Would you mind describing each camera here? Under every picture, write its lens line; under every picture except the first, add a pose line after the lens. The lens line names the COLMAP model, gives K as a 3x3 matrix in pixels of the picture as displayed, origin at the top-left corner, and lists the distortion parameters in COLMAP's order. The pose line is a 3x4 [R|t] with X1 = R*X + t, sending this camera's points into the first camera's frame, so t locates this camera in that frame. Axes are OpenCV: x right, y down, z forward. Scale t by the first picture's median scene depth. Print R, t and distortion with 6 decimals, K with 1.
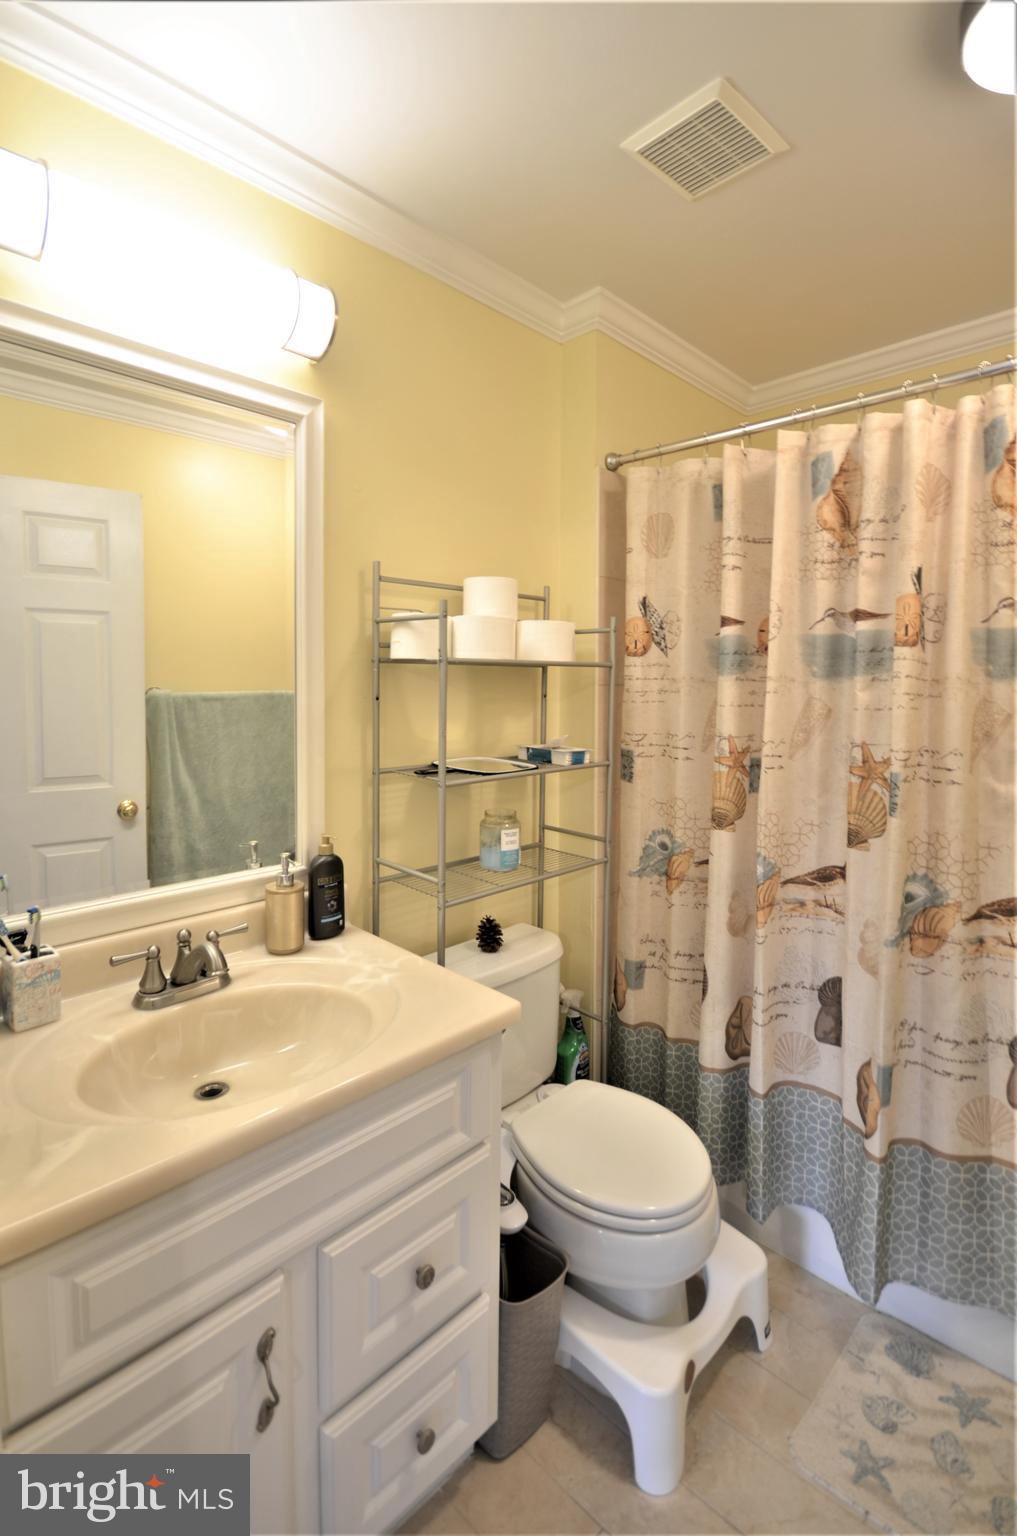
lens RADIAL K [[695.5, 0, 504.1], [0, 695.5, 711.0], [0, 0, 1]] dist [-0.005840, -0.001221]
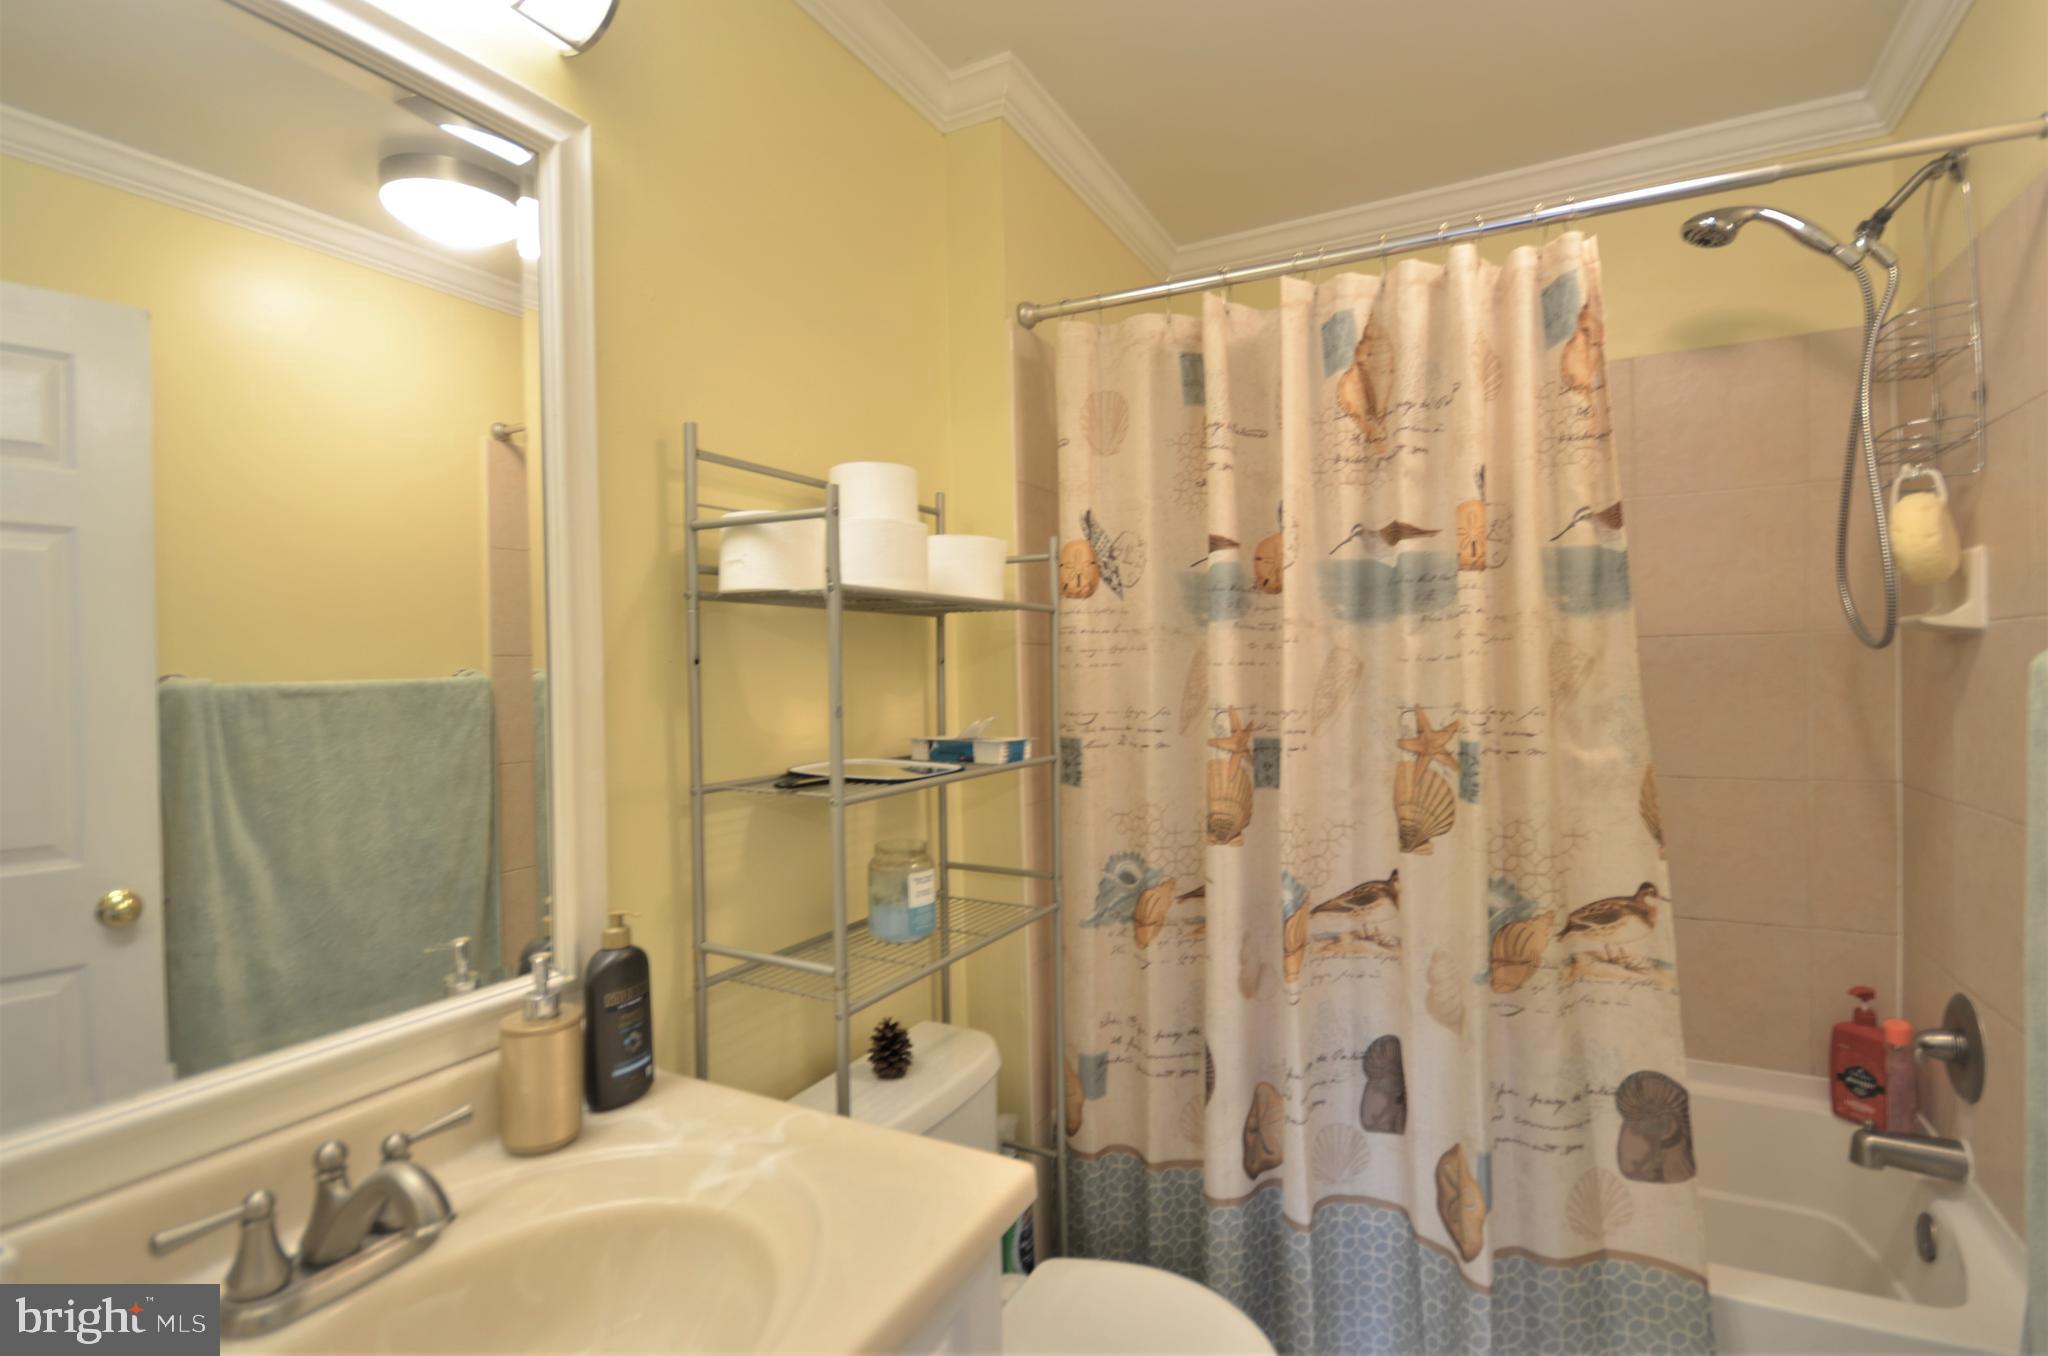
lens RADIAL K [[940.8, 0, 1068.5], [0, 940.8, 672.8], [0, 0, 1]] dist [-0.002629, 0.000390]
pose [[0.949238, -0.027707, 0.313336, -0.128481], [0.039976, 0.998662, -0.032798, 0.027170], [-0.312008, 0.043659, 0.949076, 0.164412]]
